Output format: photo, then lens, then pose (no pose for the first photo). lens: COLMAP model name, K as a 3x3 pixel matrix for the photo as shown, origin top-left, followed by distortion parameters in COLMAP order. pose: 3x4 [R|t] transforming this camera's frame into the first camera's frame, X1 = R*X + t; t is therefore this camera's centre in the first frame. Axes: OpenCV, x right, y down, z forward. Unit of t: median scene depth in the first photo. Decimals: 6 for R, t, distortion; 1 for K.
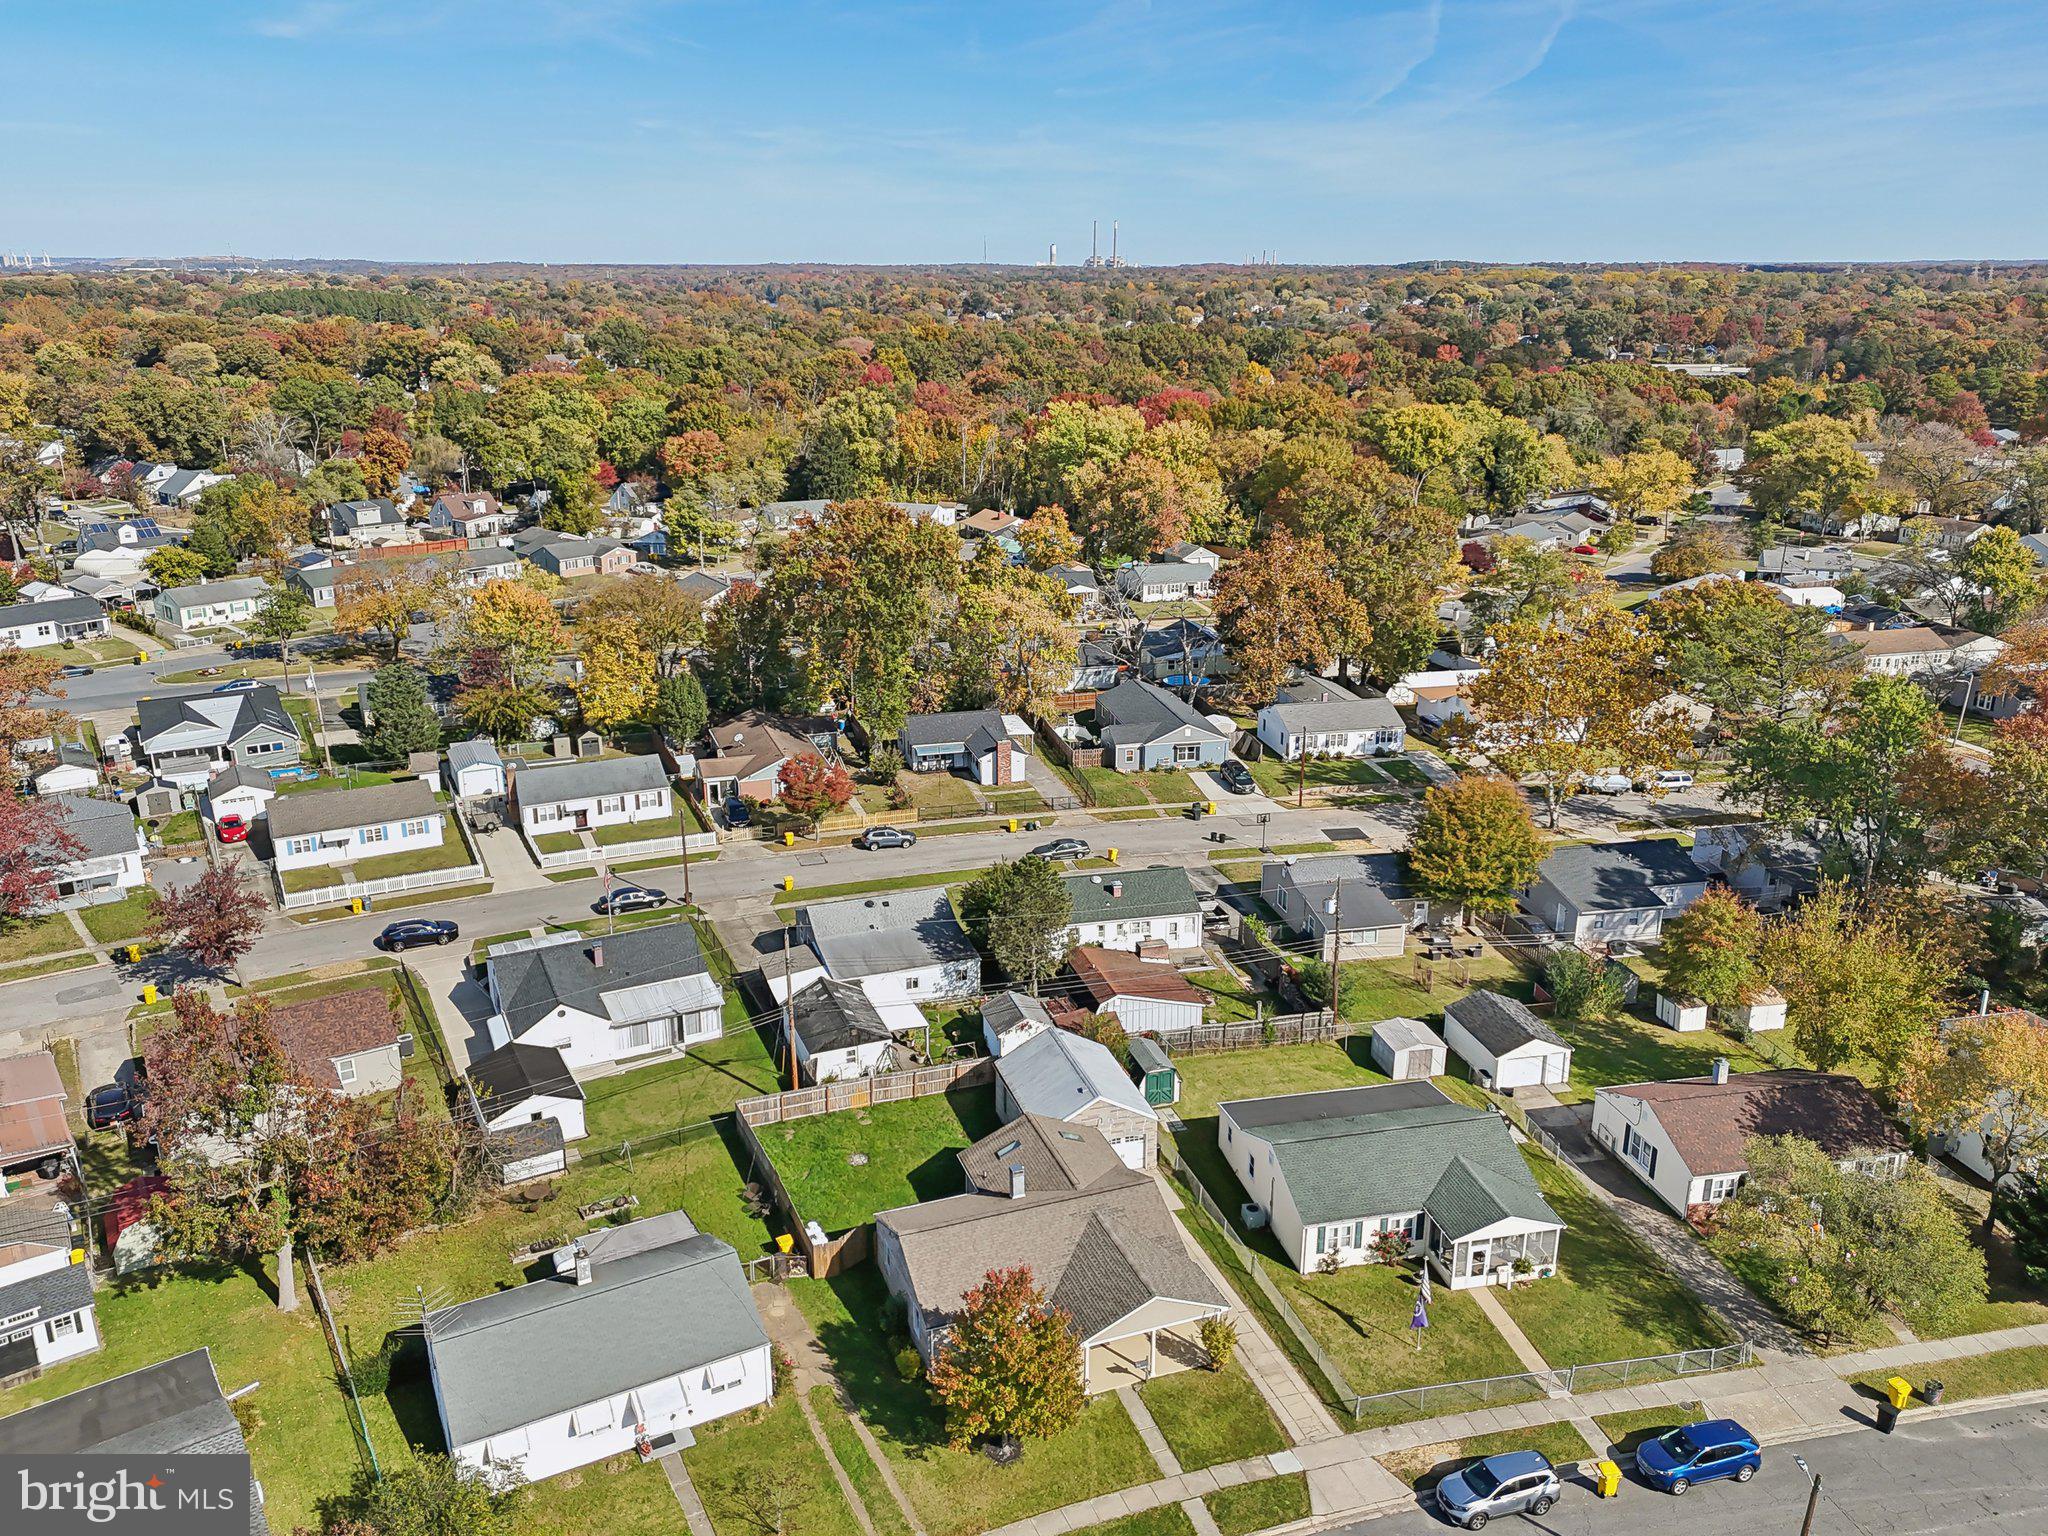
lens RADIAL K [[1527.0, 0, 1024.4], [0, 1527.0, 777.4], [0, 0, 1]] dist [0.069372, -0.066212]
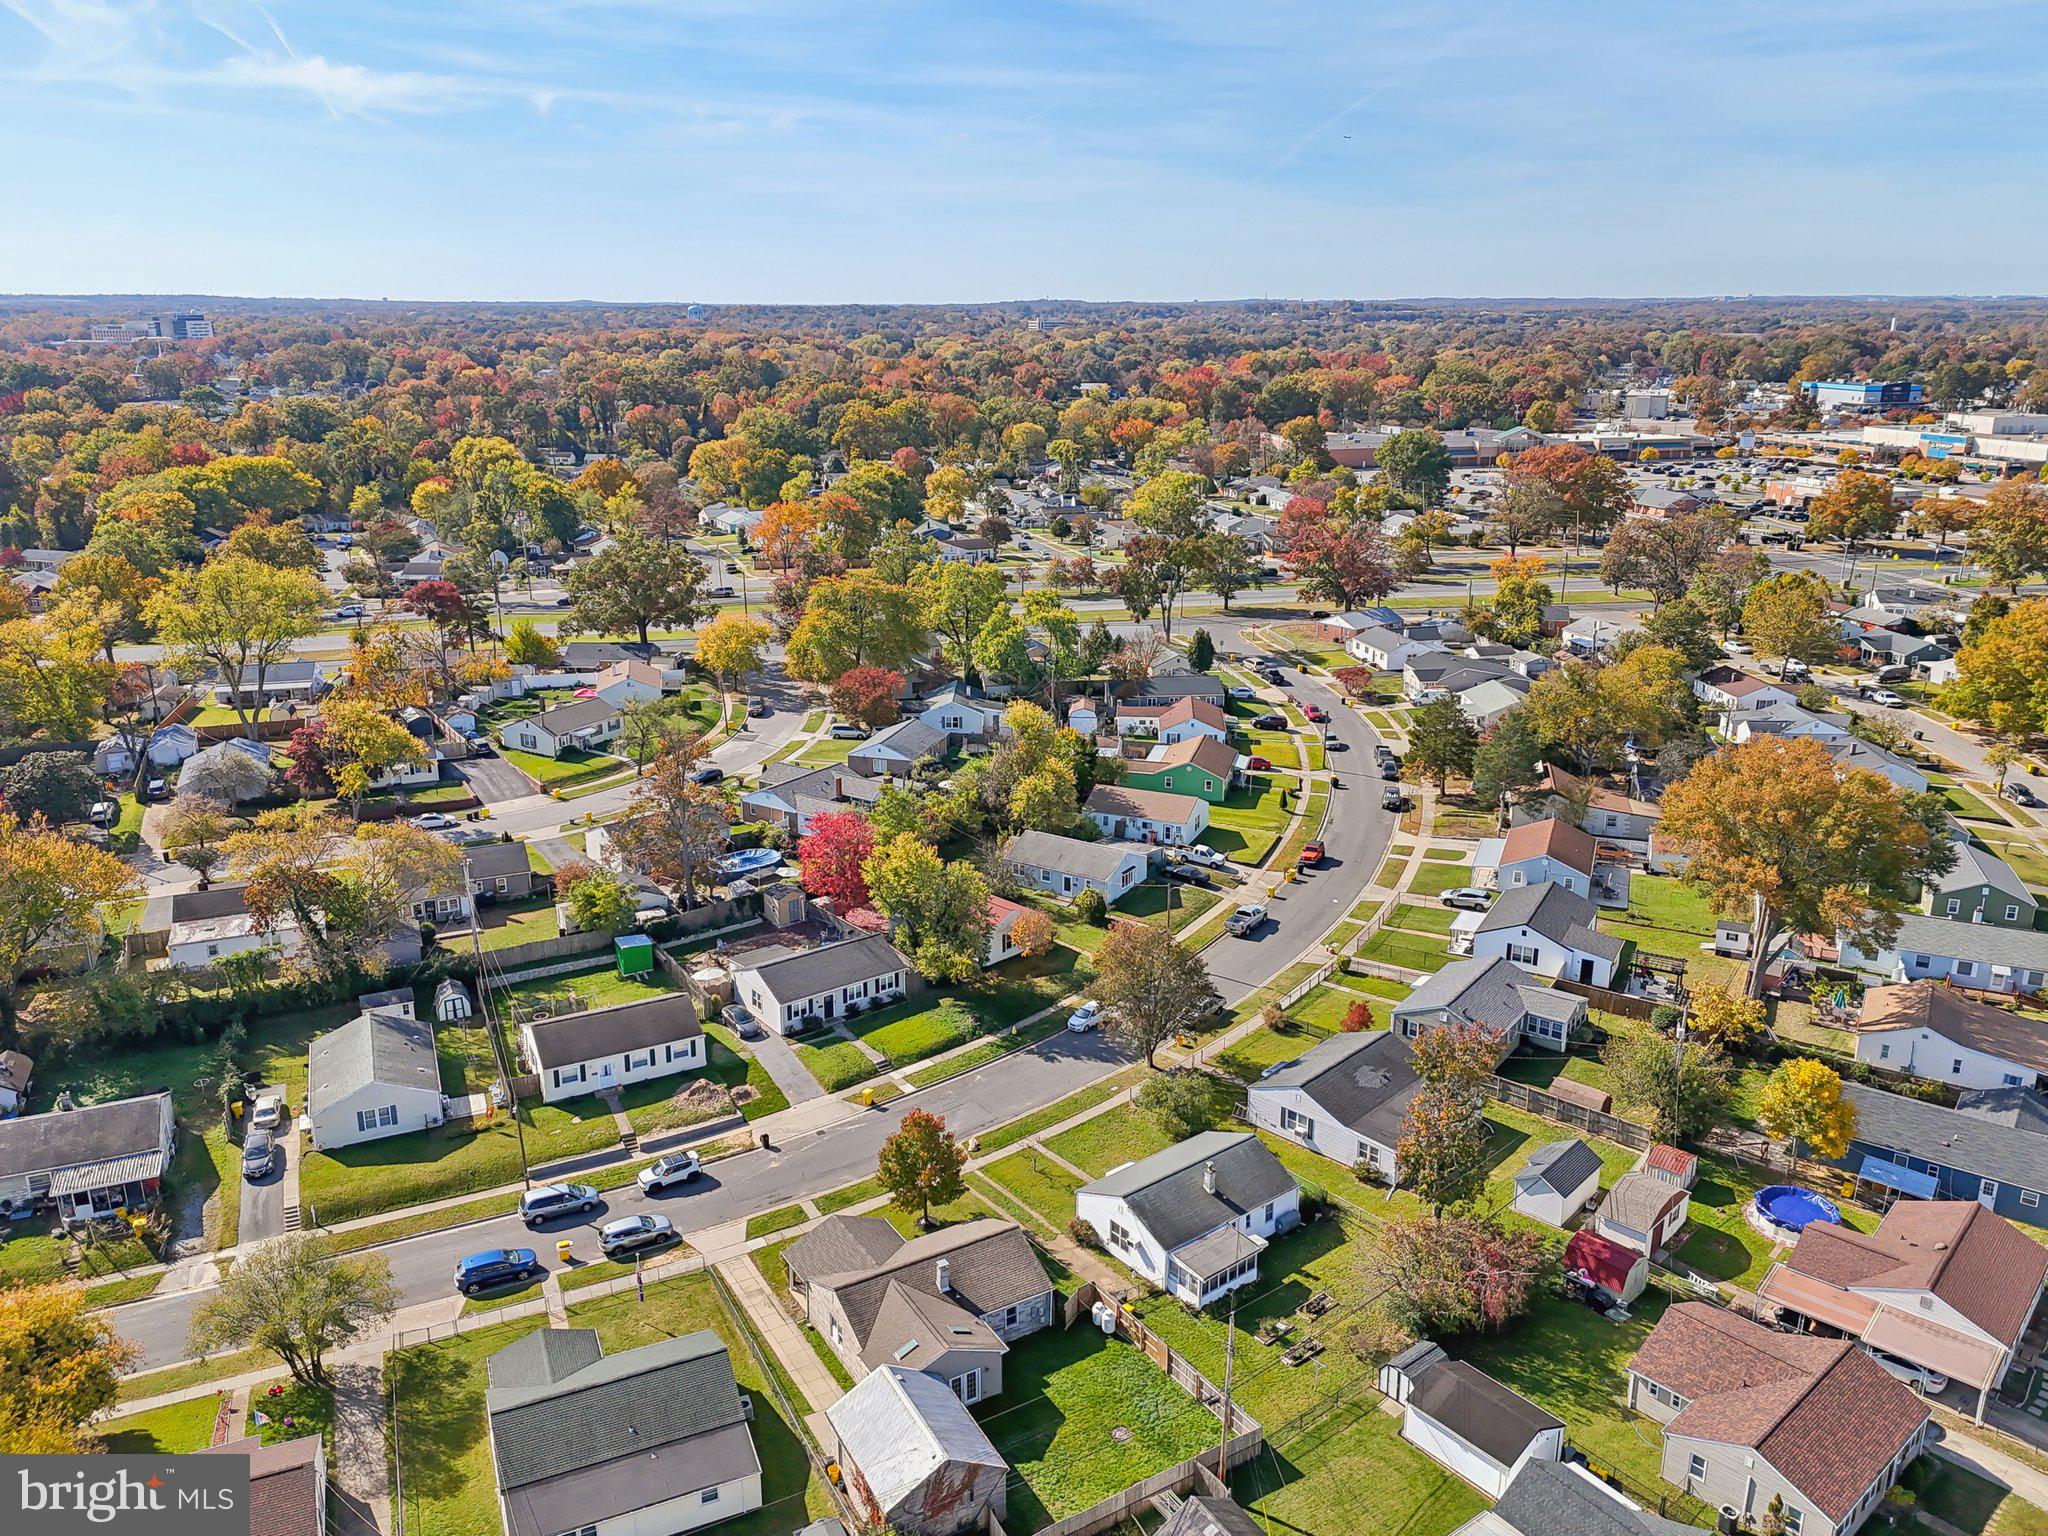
lens RADIAL K [[1527.0, 0, 1020.3], [0, 1527.0, 777.5], [0, 0, 1]] dist [0.069372, -0.066212]
pose [[-0.983427, 0.053799, -0.173141, 0.121011], [-0.056768, 0.815575, 0.575860, -0.752801], [0.172191, 0.576145, -0.799004, 1.678427]]
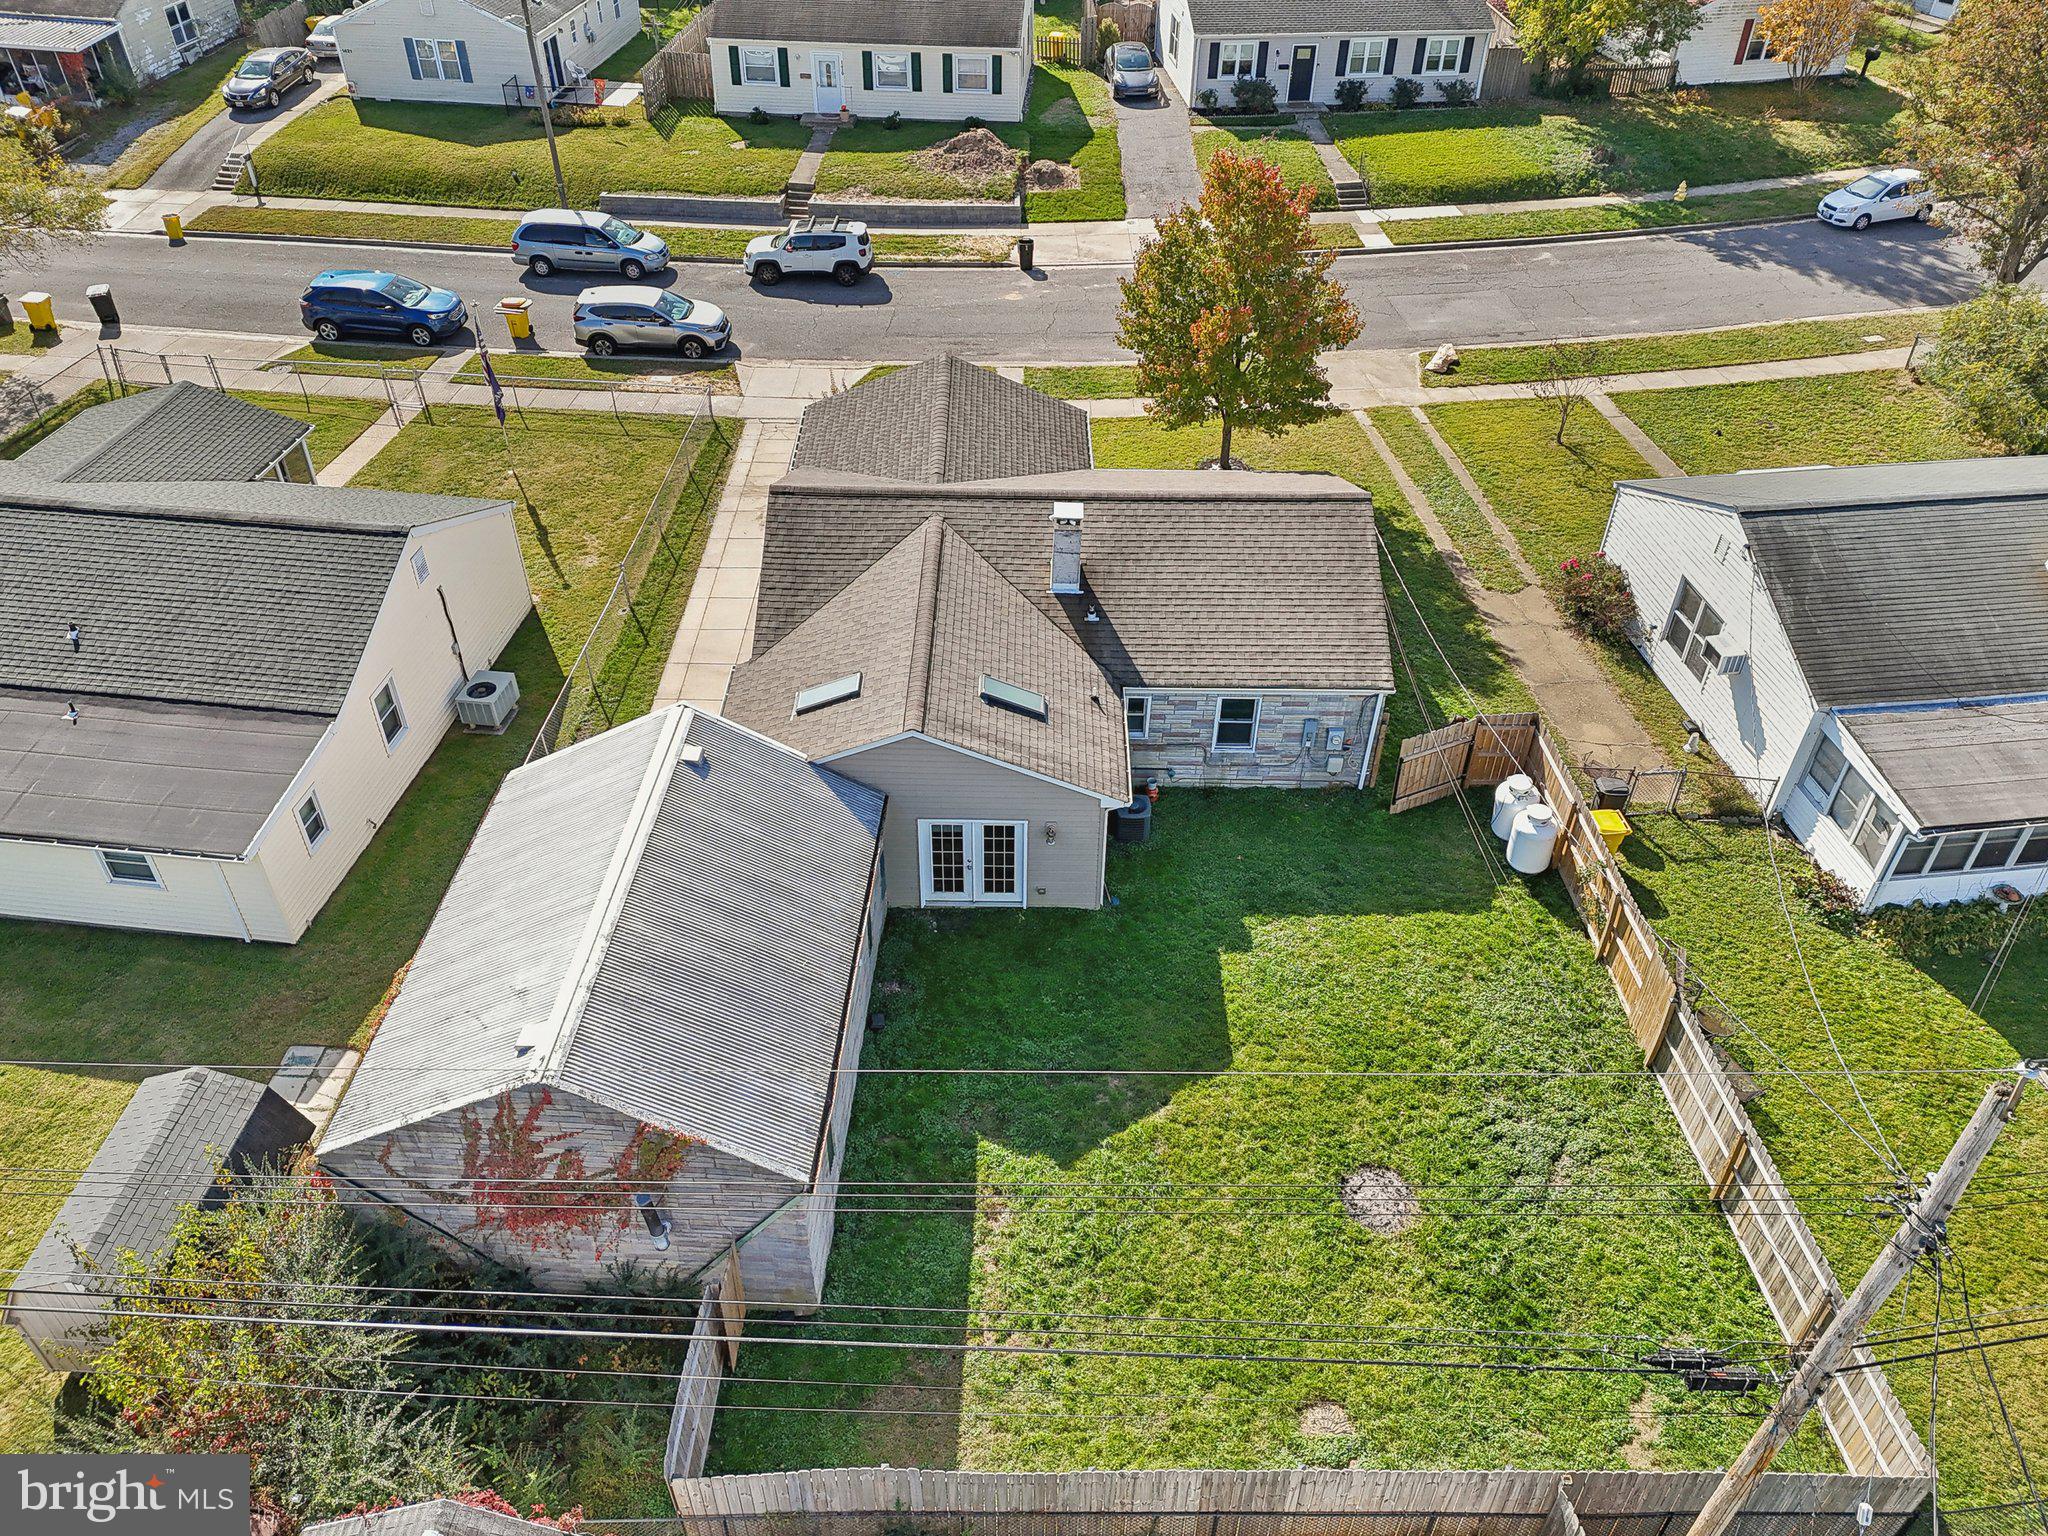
lens RADIAL K [[1527.0, 0, 1029.7], [0, 1527.0, 735.0], [0, 0, 1]] dist [0.069372, -0.066212]
pose [[-0.937929, -0.225211, 0.263758, -0.111485], [0.094681, 0.565339, 0.819407, -0.049771], [-0.333652, 0.793519, -0.508925, 1.185311]]
